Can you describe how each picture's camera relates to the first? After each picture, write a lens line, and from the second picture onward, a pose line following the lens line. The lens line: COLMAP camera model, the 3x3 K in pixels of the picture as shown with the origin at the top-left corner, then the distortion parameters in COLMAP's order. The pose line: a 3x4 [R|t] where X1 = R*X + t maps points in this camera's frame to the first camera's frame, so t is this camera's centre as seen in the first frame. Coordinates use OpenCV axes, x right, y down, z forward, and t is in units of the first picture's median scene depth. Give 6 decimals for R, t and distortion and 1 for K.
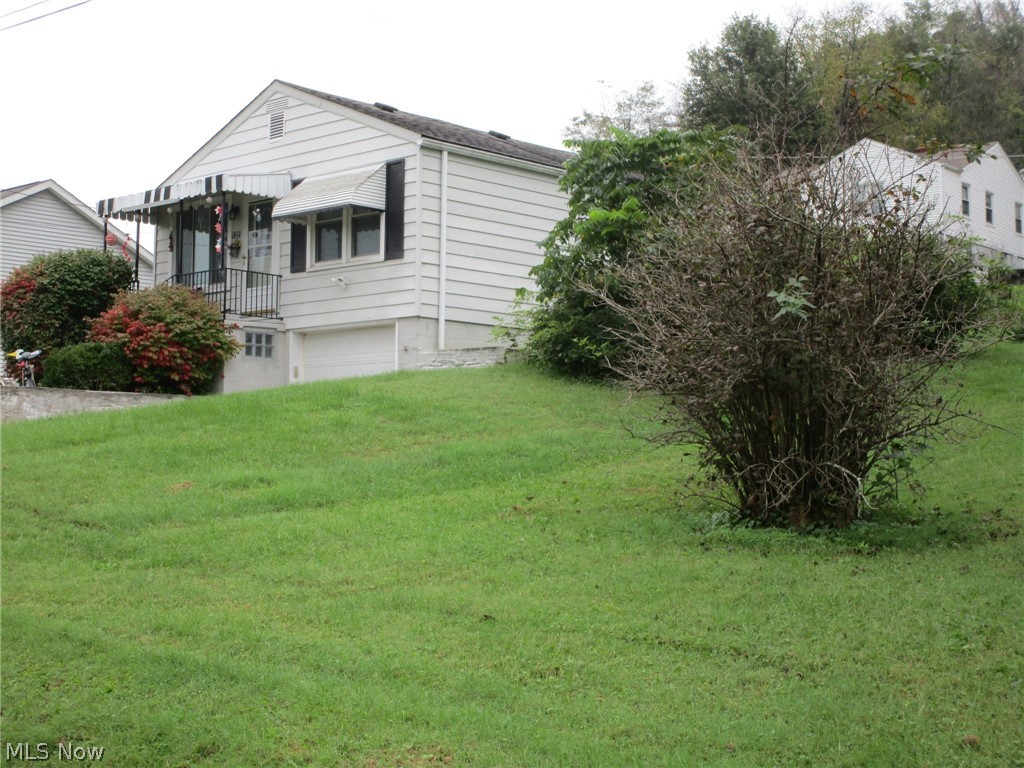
lens RADIAL K [[1567.7, 0, 507.5], [0, 1567.7, 384.1], [0, 0, 1]] dist [-0.119683, 0.160616]
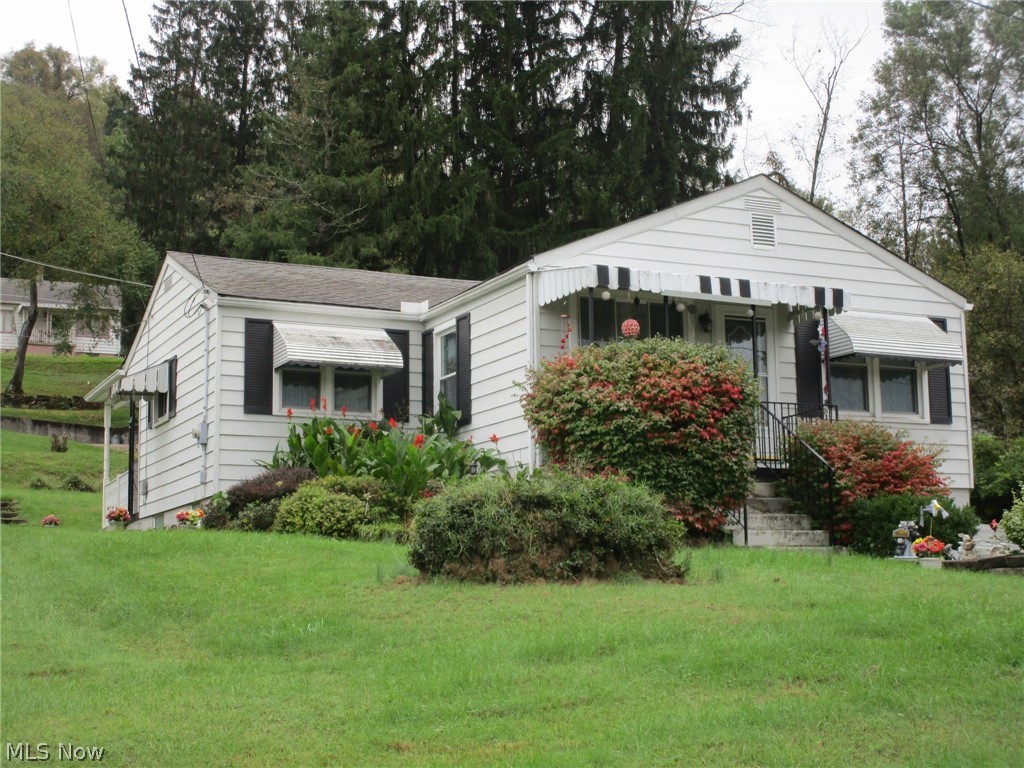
lens RADIAL K [[1567.7, 0, 507.5], [0, 1567.7, 384.1], [0, 0, 1]] dist [-0.119683, 0.160616]
pose [[0.376223, 0.126161, 0.917900, -0.131004], [-0.043613, 0.991999, -0.118470, 0.002198], [-0.925502, 0.004539, 0.378715, 0.114509]]
